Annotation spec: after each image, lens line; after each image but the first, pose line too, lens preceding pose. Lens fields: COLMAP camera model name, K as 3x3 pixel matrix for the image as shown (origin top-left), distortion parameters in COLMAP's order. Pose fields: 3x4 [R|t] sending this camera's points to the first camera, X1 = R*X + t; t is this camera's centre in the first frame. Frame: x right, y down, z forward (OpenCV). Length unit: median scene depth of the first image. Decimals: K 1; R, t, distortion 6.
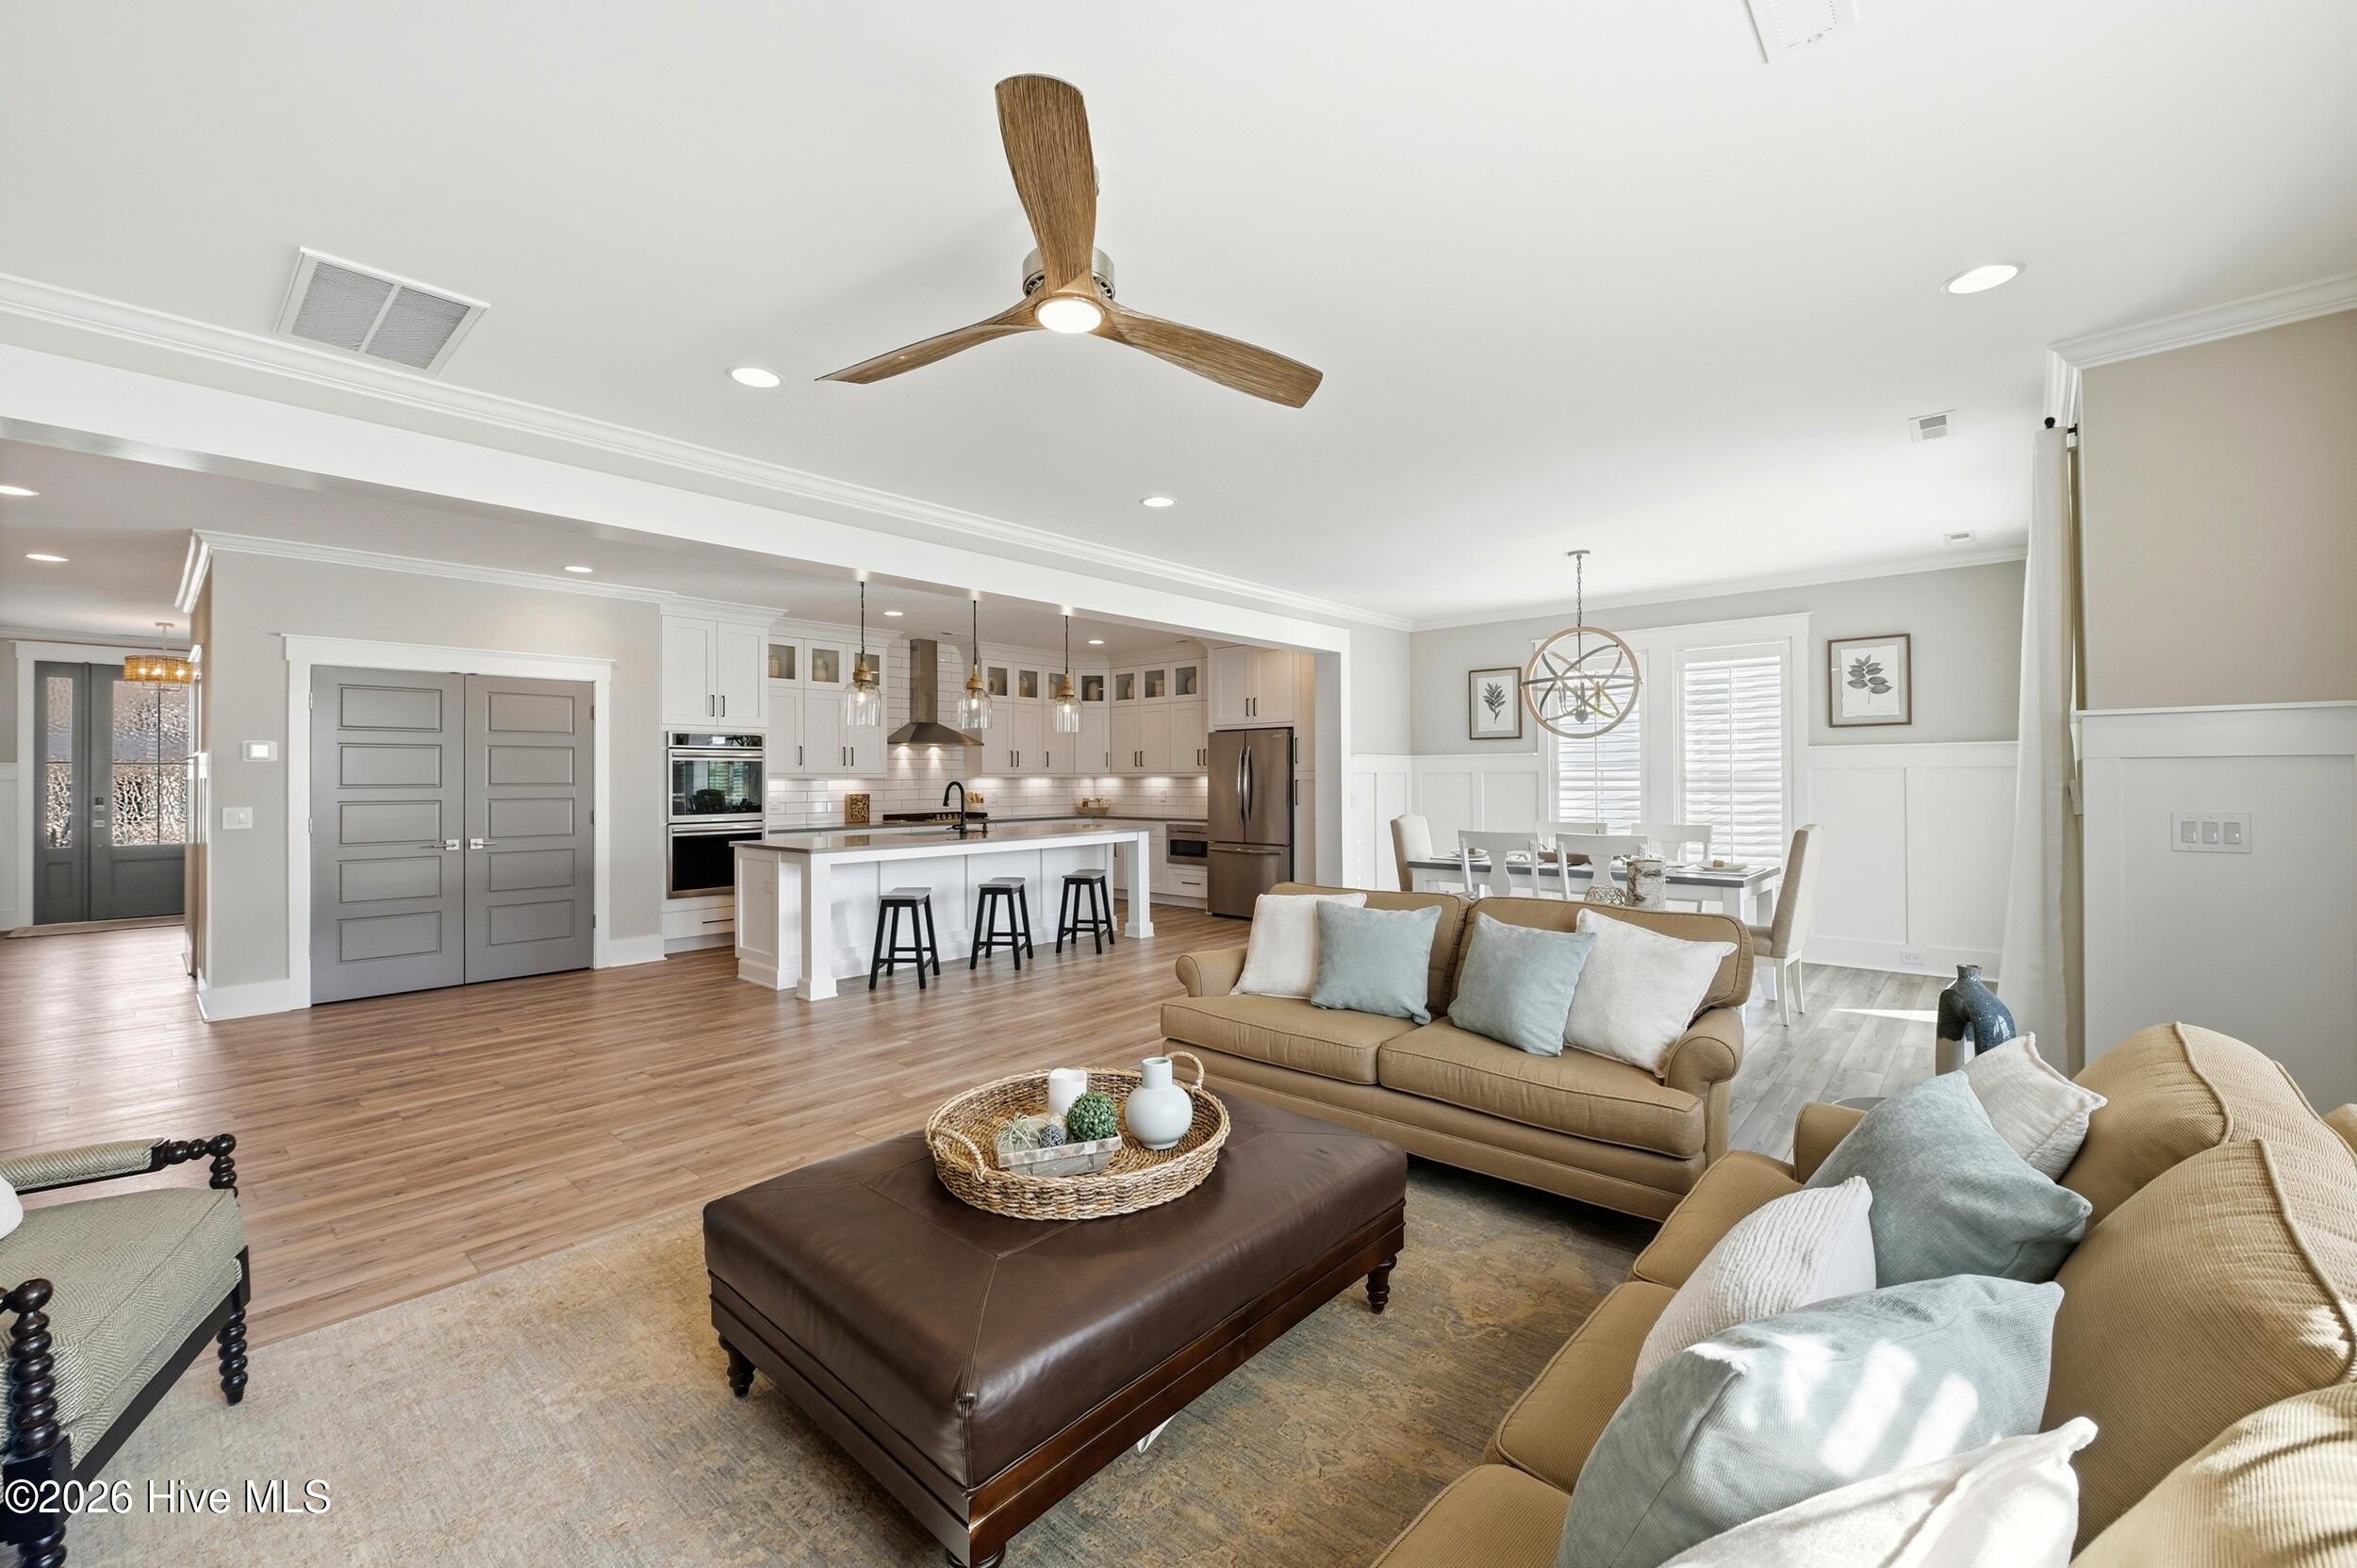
lens RADIAL K [[938.6, 0, 1164.6], [0, 938.6, 779.0], [0, 0, 1]] dist [-0.004380, -0.000666]
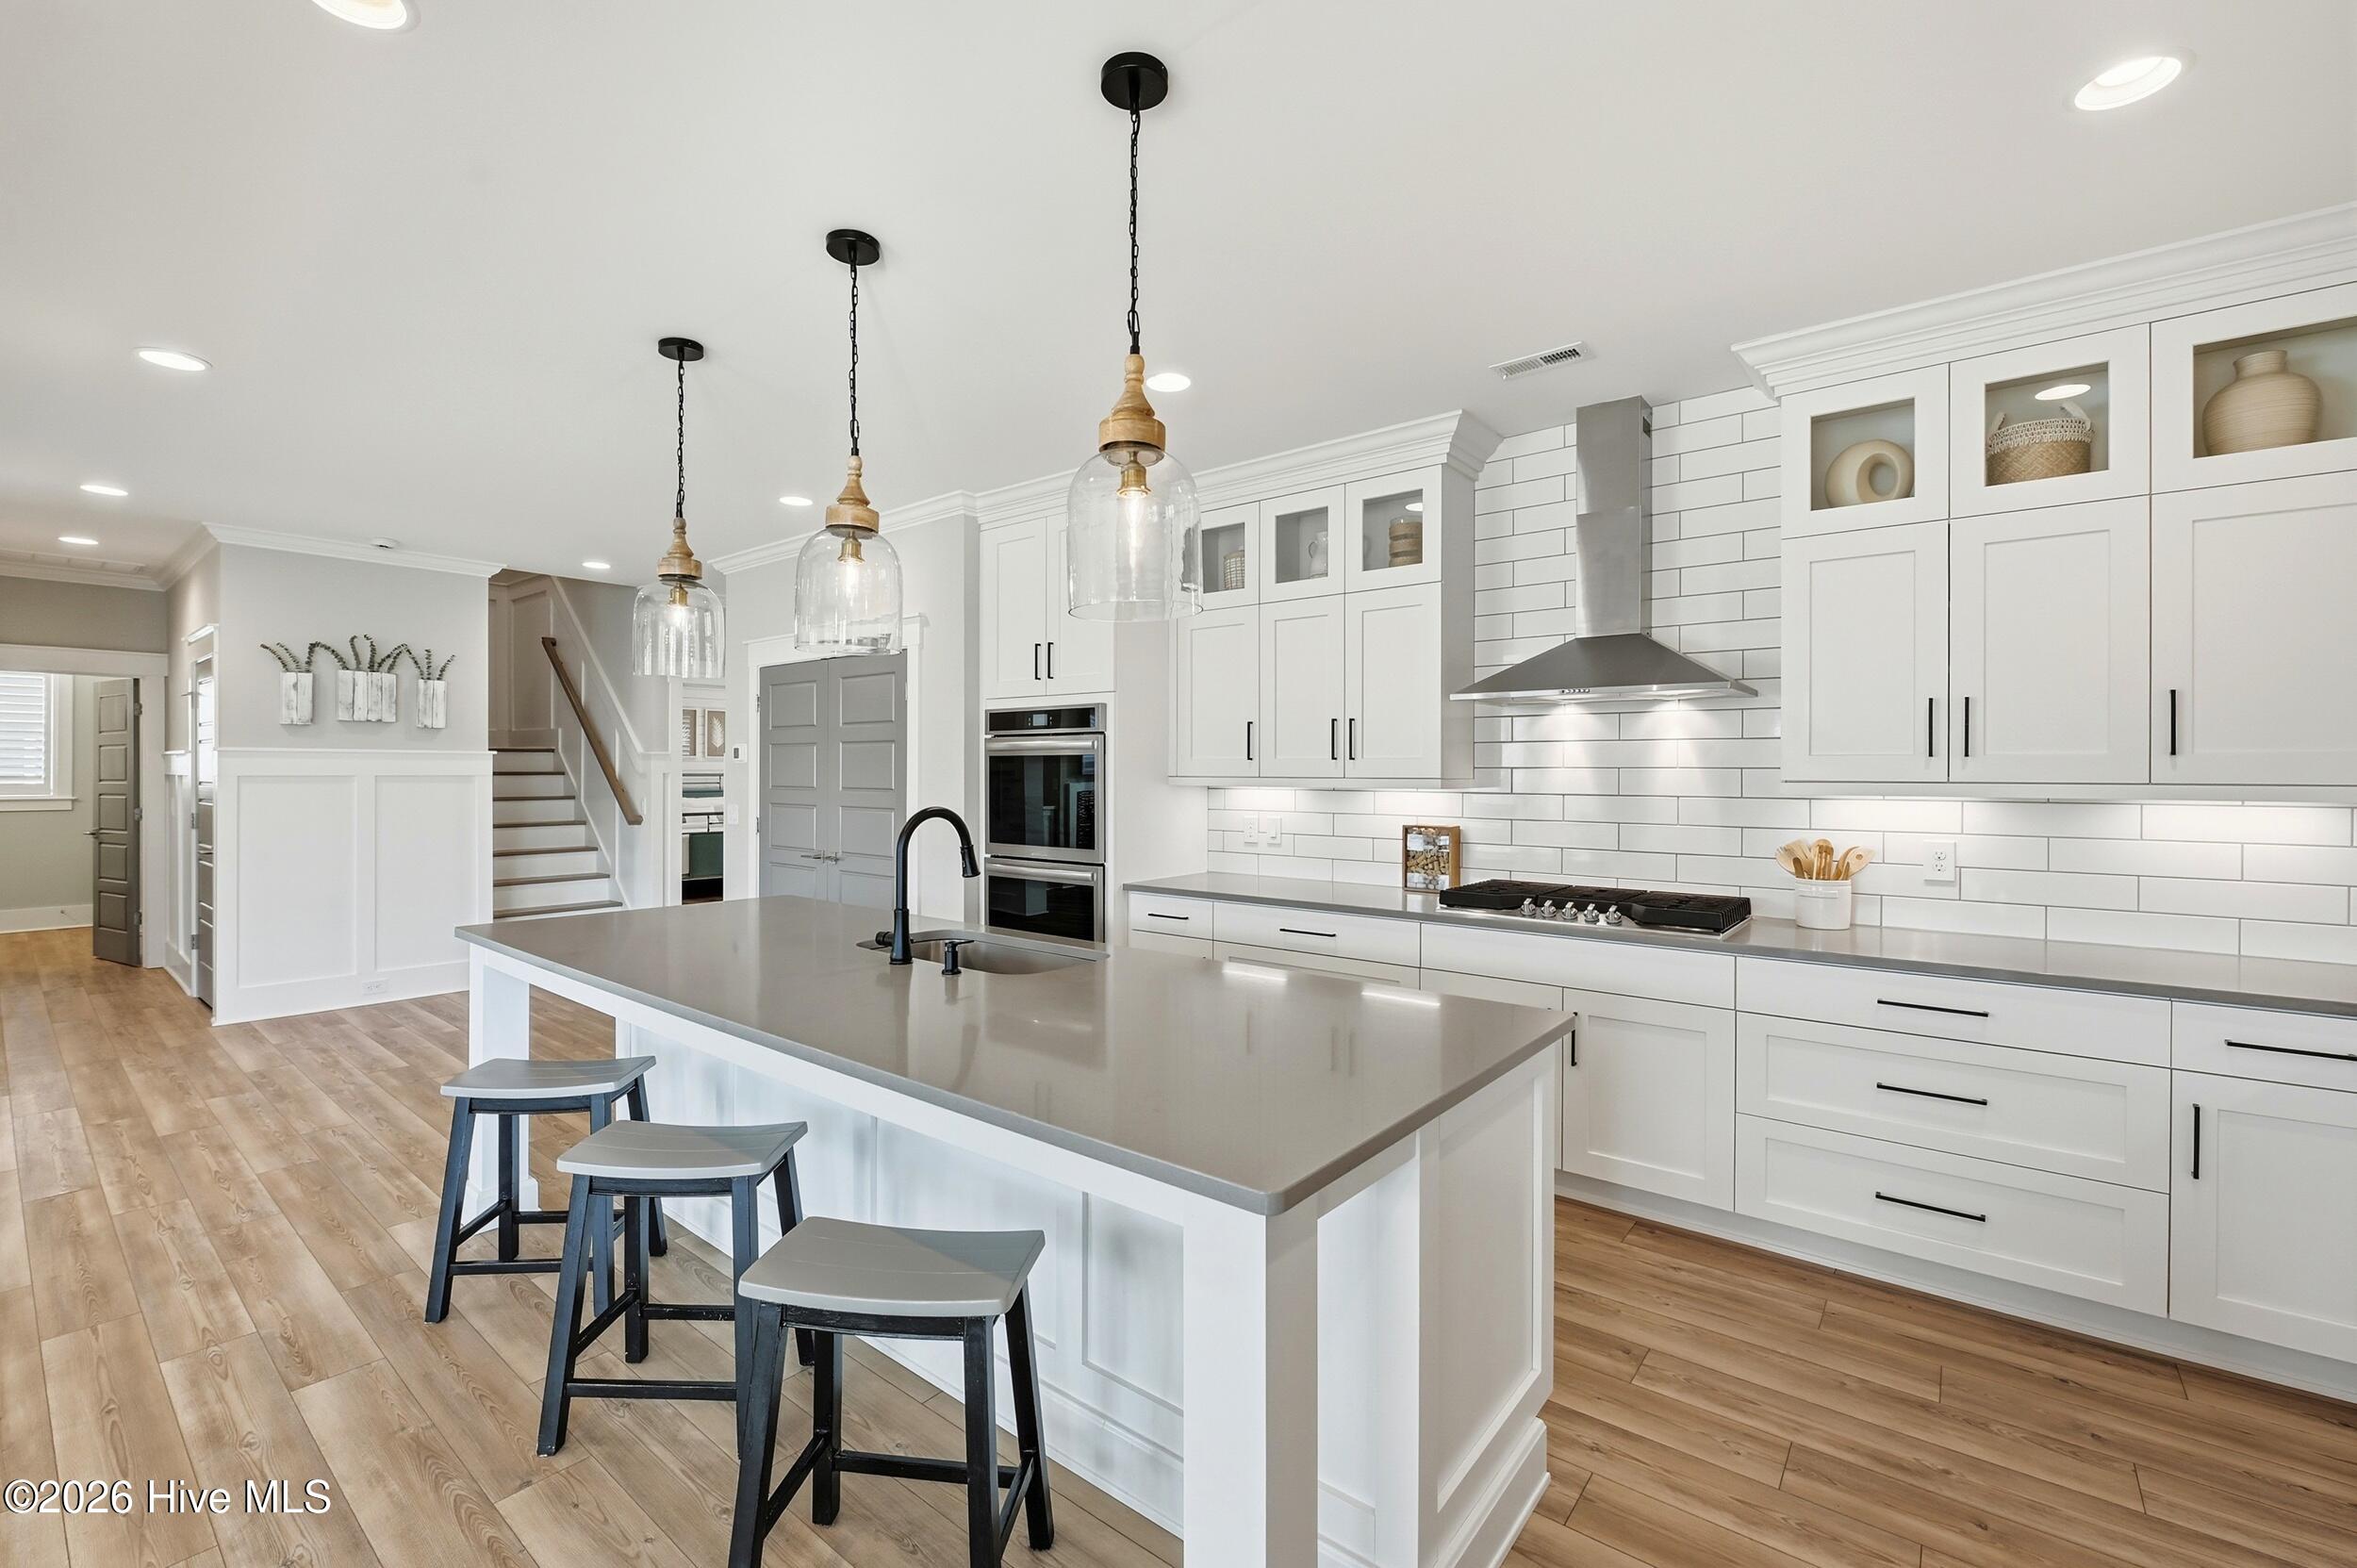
lens RADIAL K [[1009.4, 0, 1169.8], [0, 1009.4, 771.4], [0, 0, 1]] dist [-0.008011, -0.000034]
pose [[0.051143, 0.006735, -0.998669, 0.148382], [-0.004325, 0.999969, 0.006522, -0.013128], [0.998682, 0.003985, 0.051170, 1.015096]]
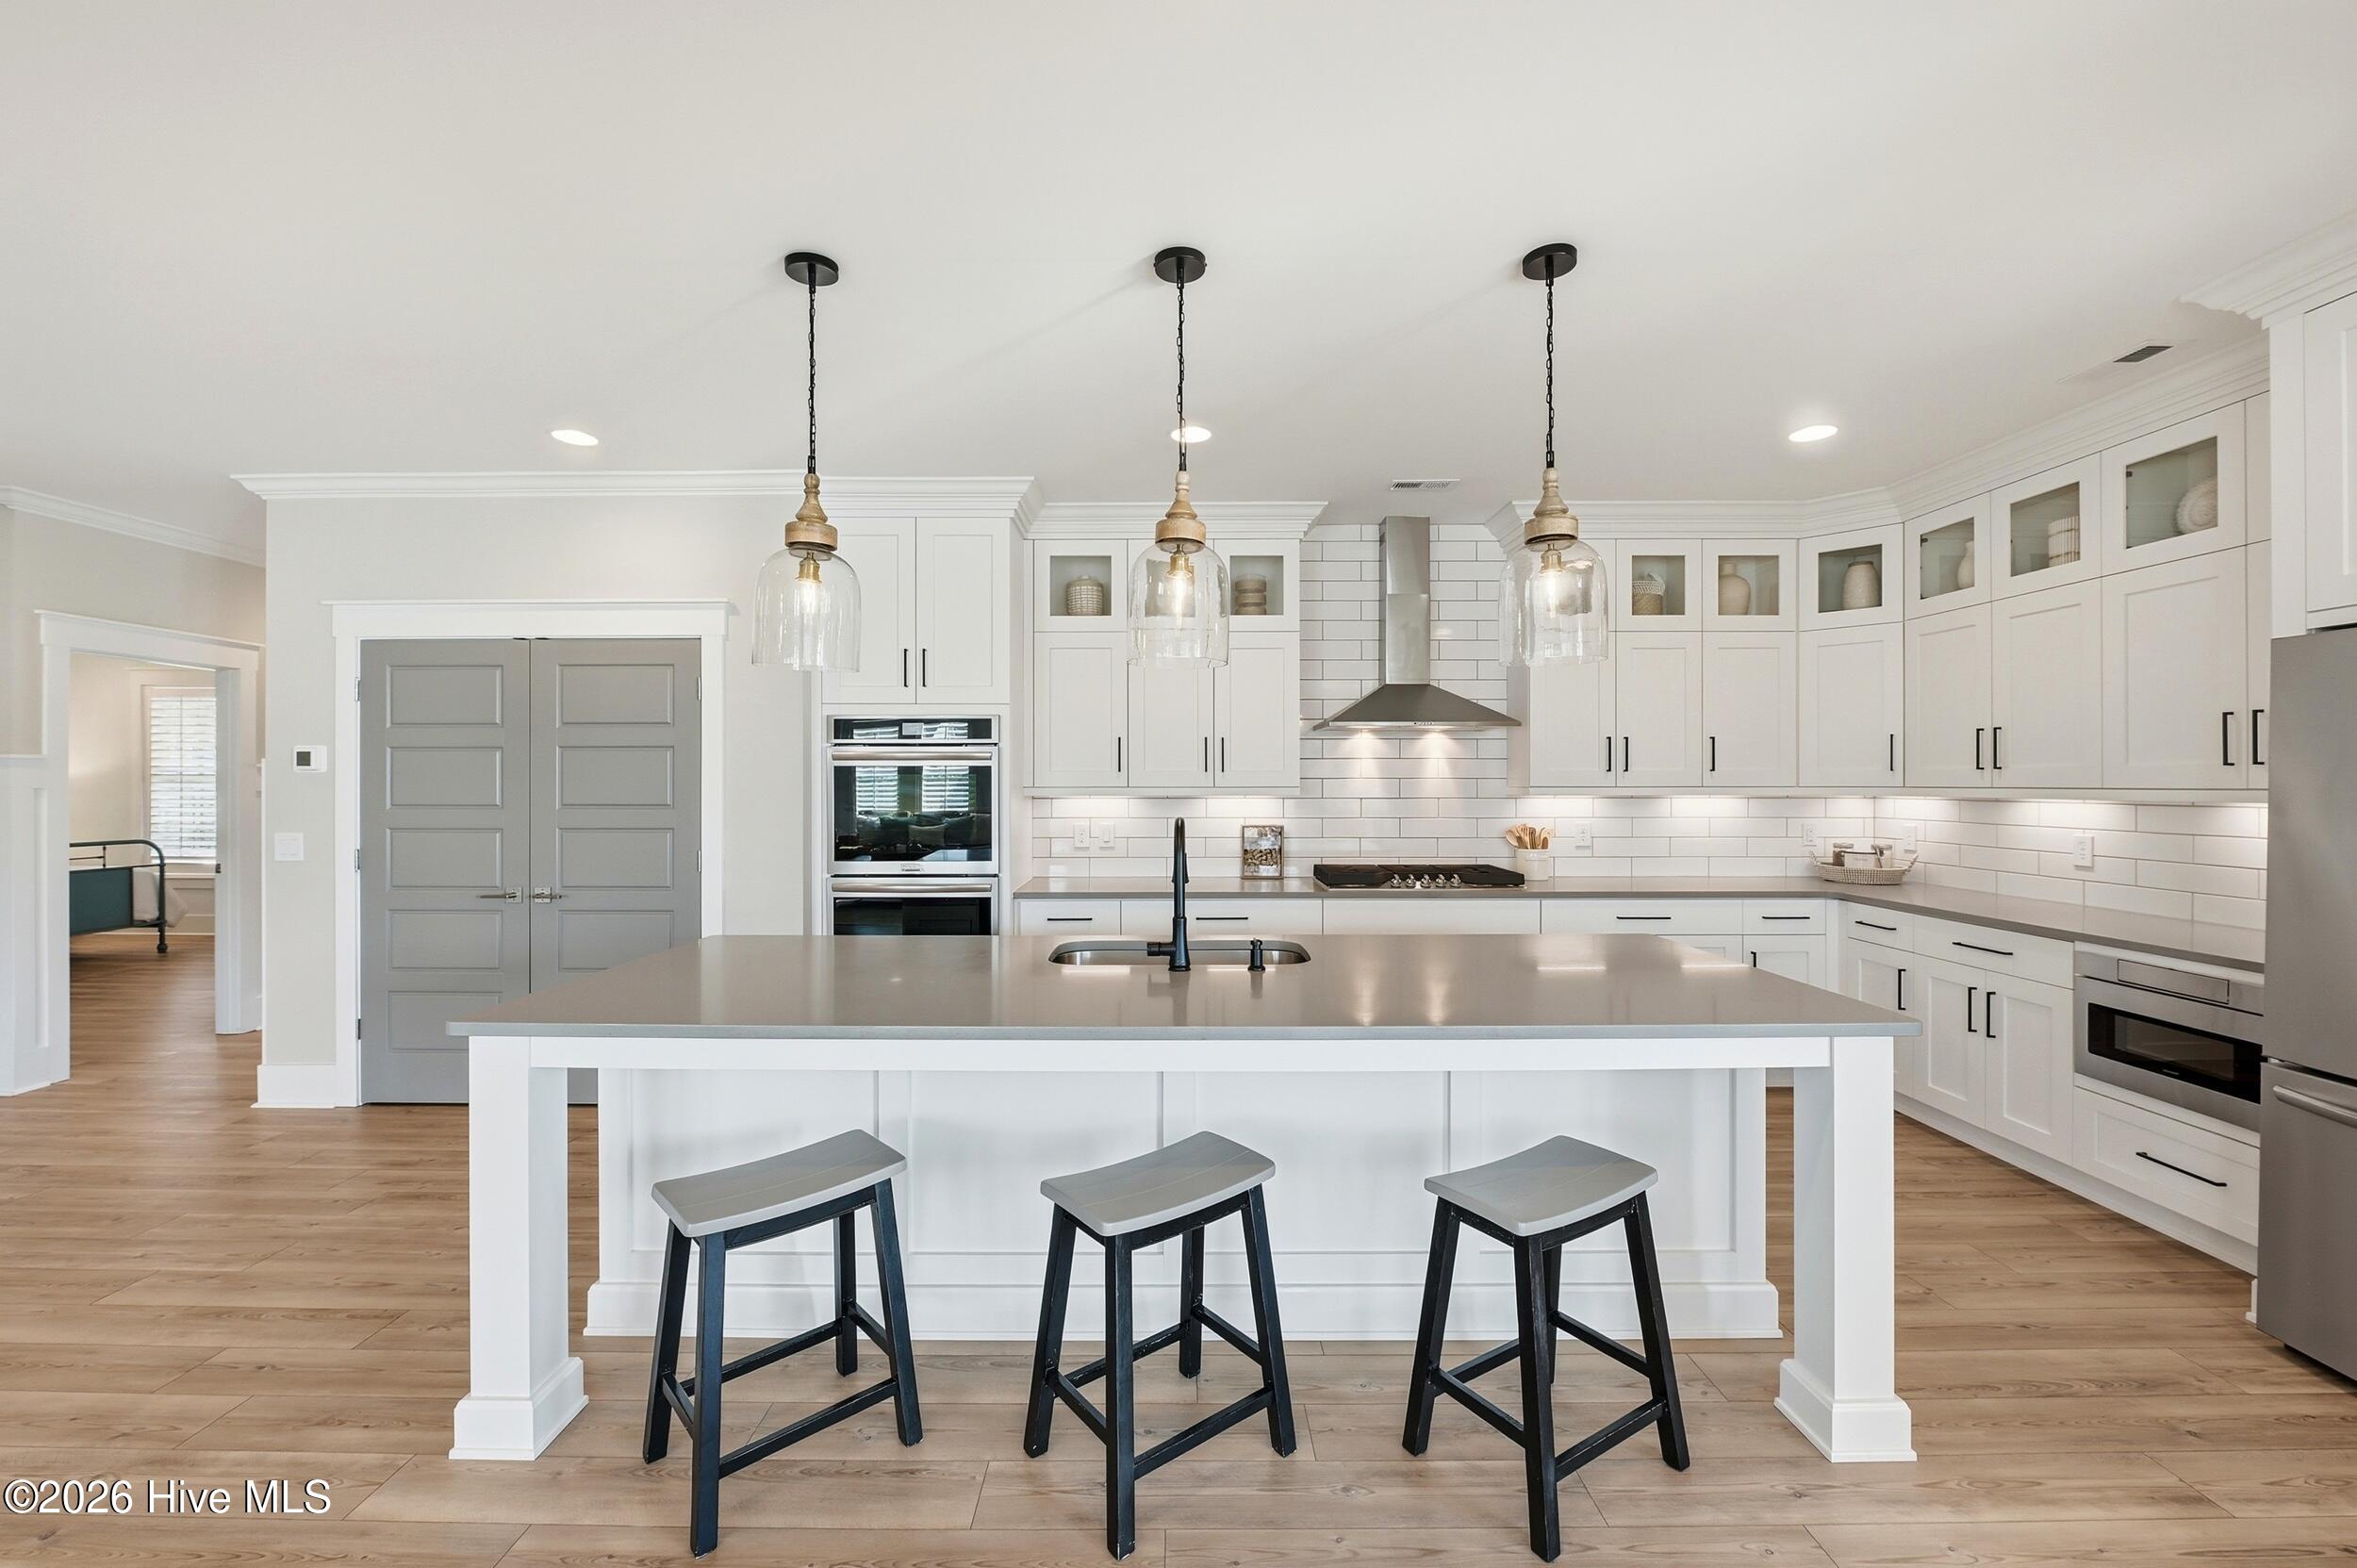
lens RADIAL K [[938.6, 0, 1178.0], [0, 938.6, 780.4], [0, 0, 1]] dist [-0.004380, -0.000666]
pose [[0.668715, 0.004051, -0.743507, 0.042771], [-0.004084, 0.999990, 0.001776, -0.011761], [0.743507, 0.001849, 0.668725, 0.720992]]
